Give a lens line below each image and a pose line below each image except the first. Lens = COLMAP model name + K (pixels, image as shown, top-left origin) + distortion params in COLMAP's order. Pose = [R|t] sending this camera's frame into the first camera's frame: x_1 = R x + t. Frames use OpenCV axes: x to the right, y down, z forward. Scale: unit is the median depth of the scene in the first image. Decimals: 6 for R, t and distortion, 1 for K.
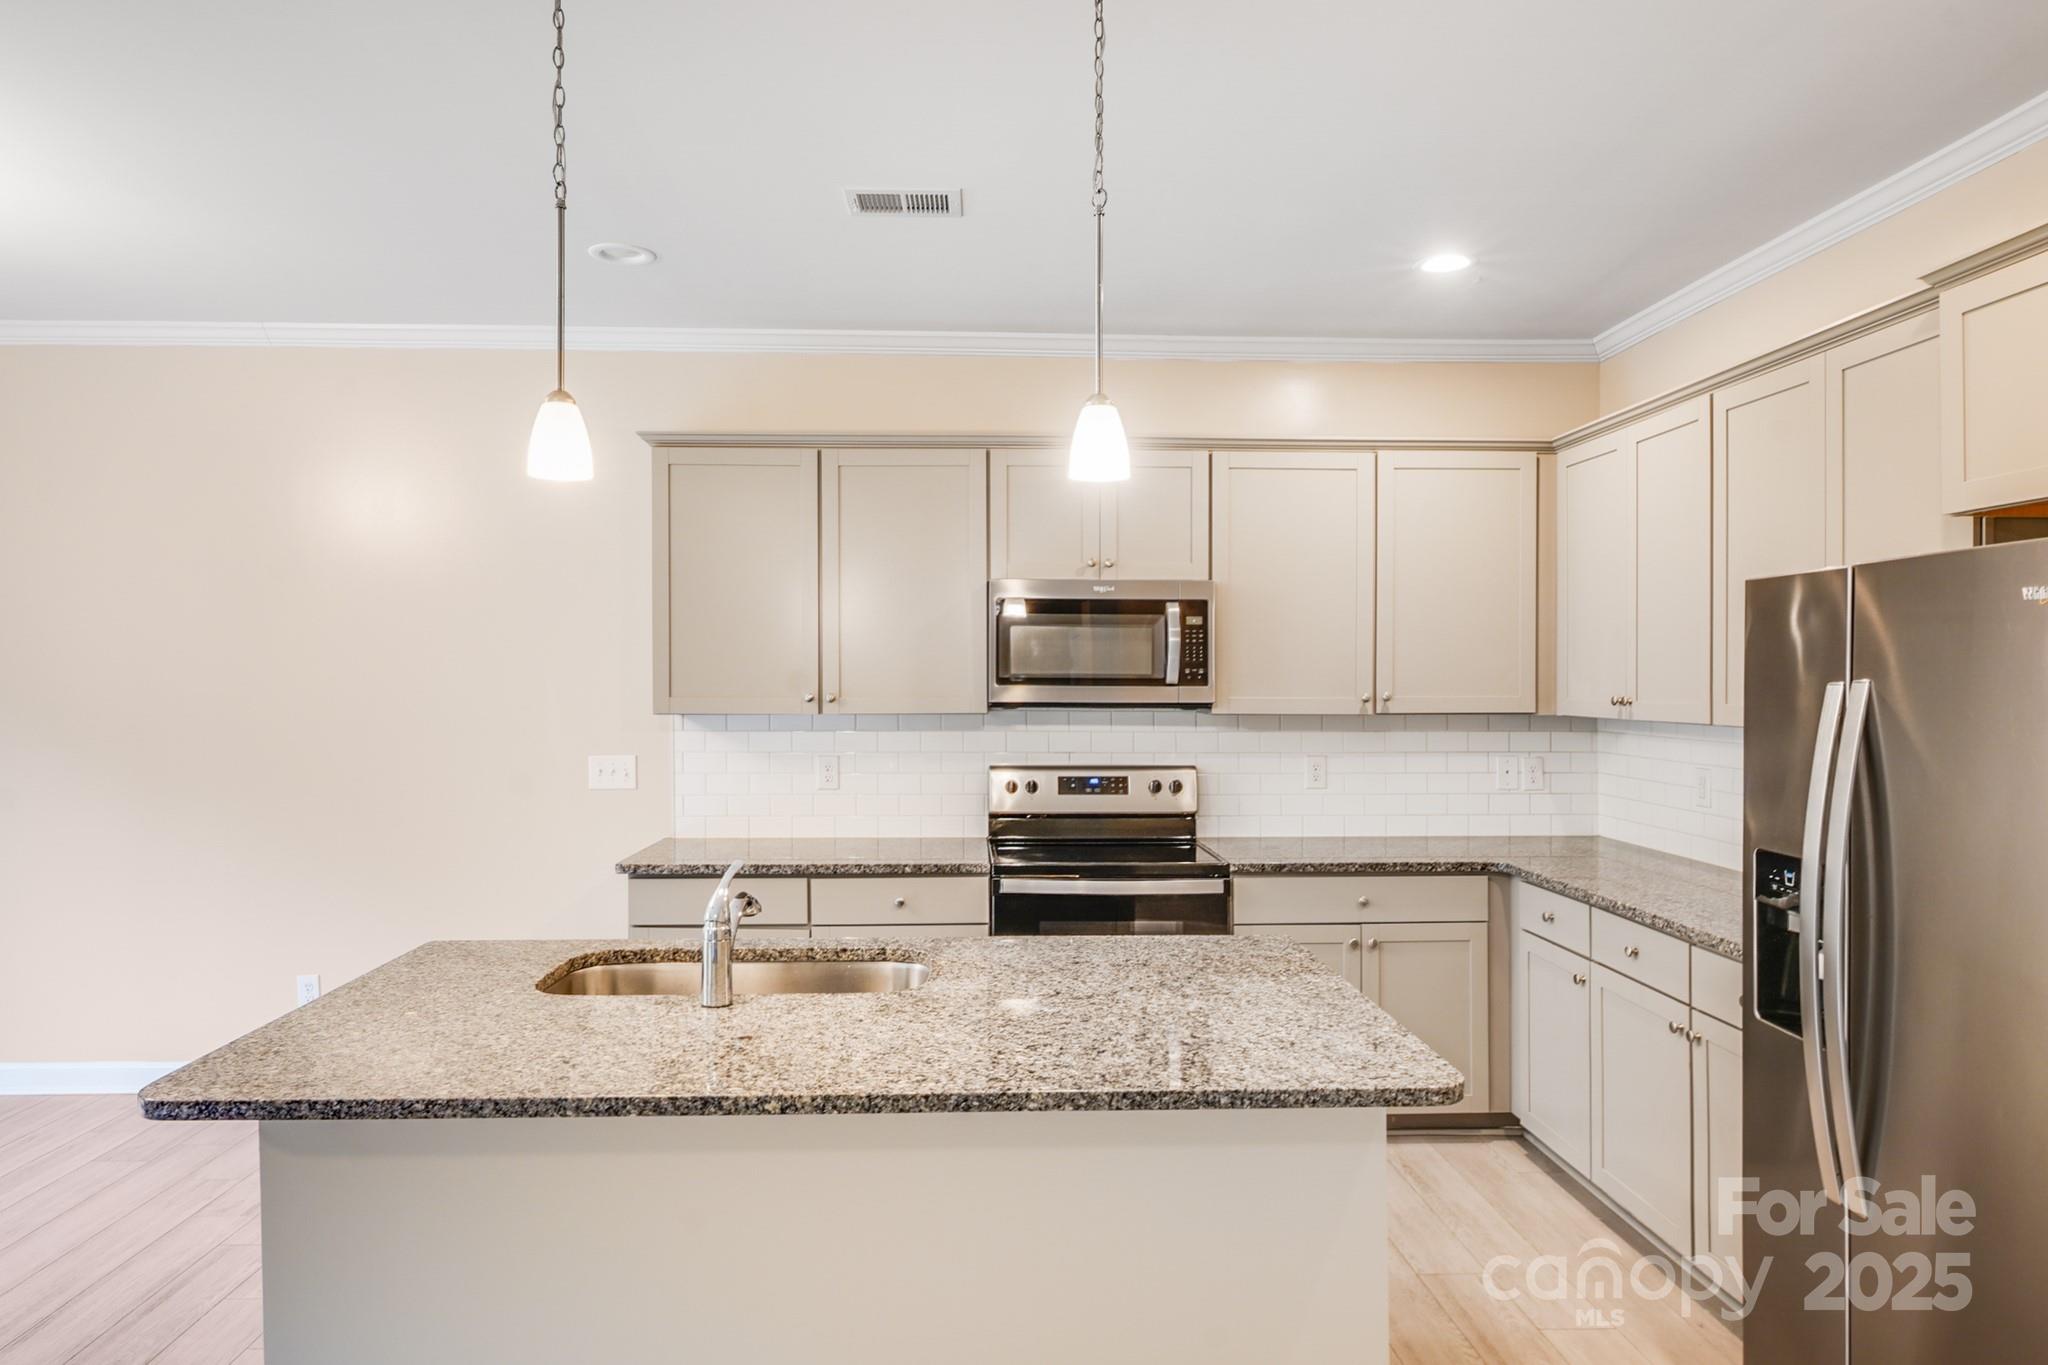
lens RADIAL K [[1269.6, 0, 1009.9], [0, 1269.6, 684.8], [0, 0, 1]] dist [0.001528, 0.001330]
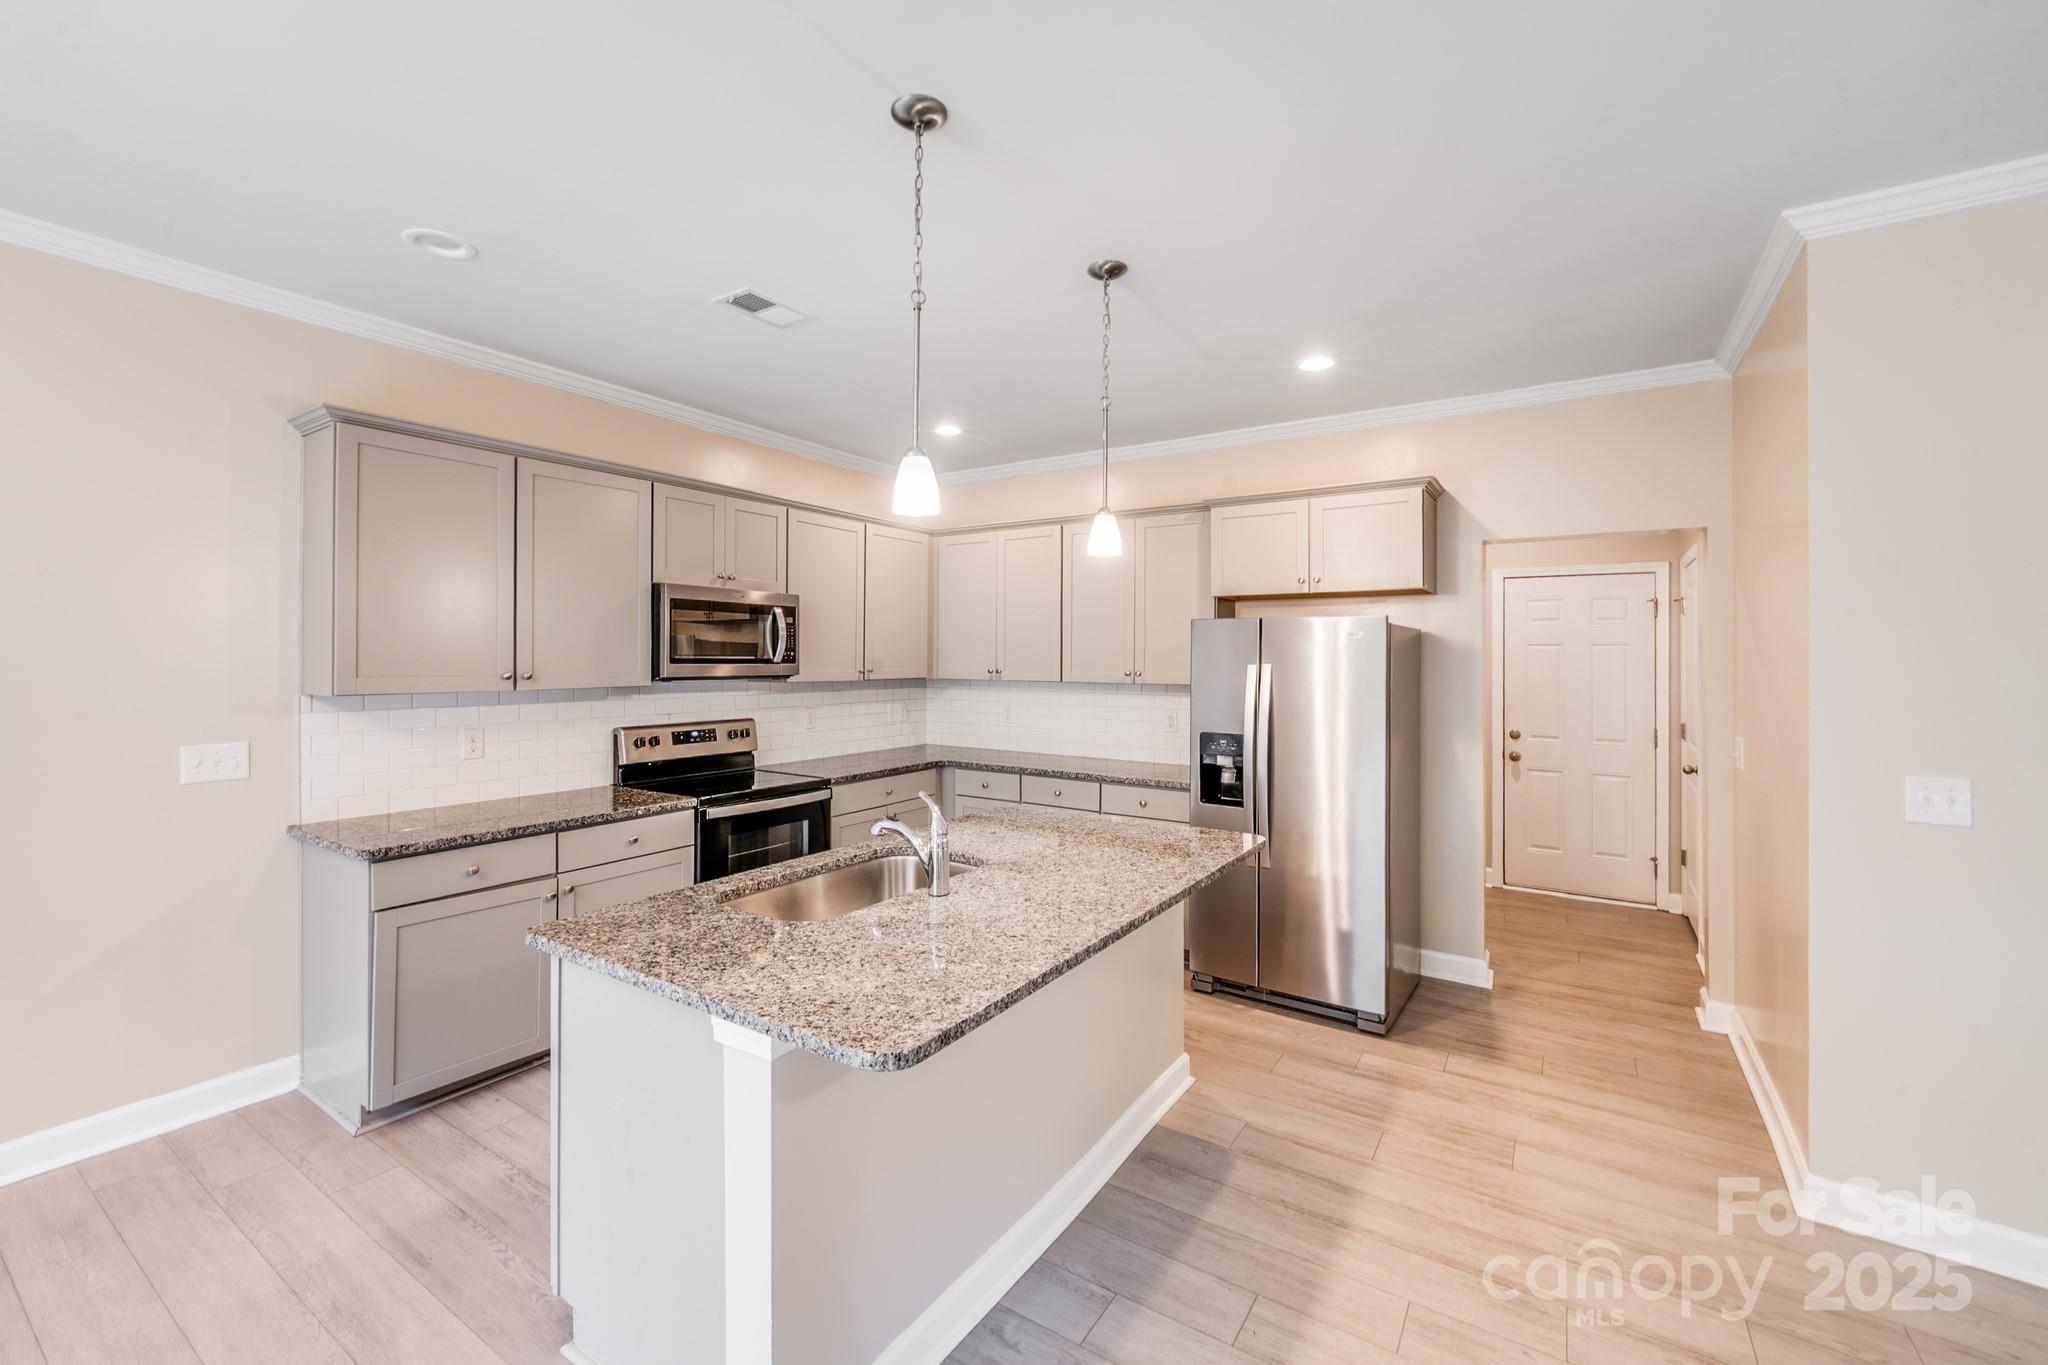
lens RADIAL K [[838.0, 0, 1015.0], [0, 838.0, 656.9], [0, 0, 1]] dist [-0.003897, -0.001597]
pose [[0.581489, 0.002359, 0.813551, -0.530633], [-0.001260, 0.999997, -0.001999, -0.006383], [-0.813553, 0.000137, 0.581490, 0.217372]]
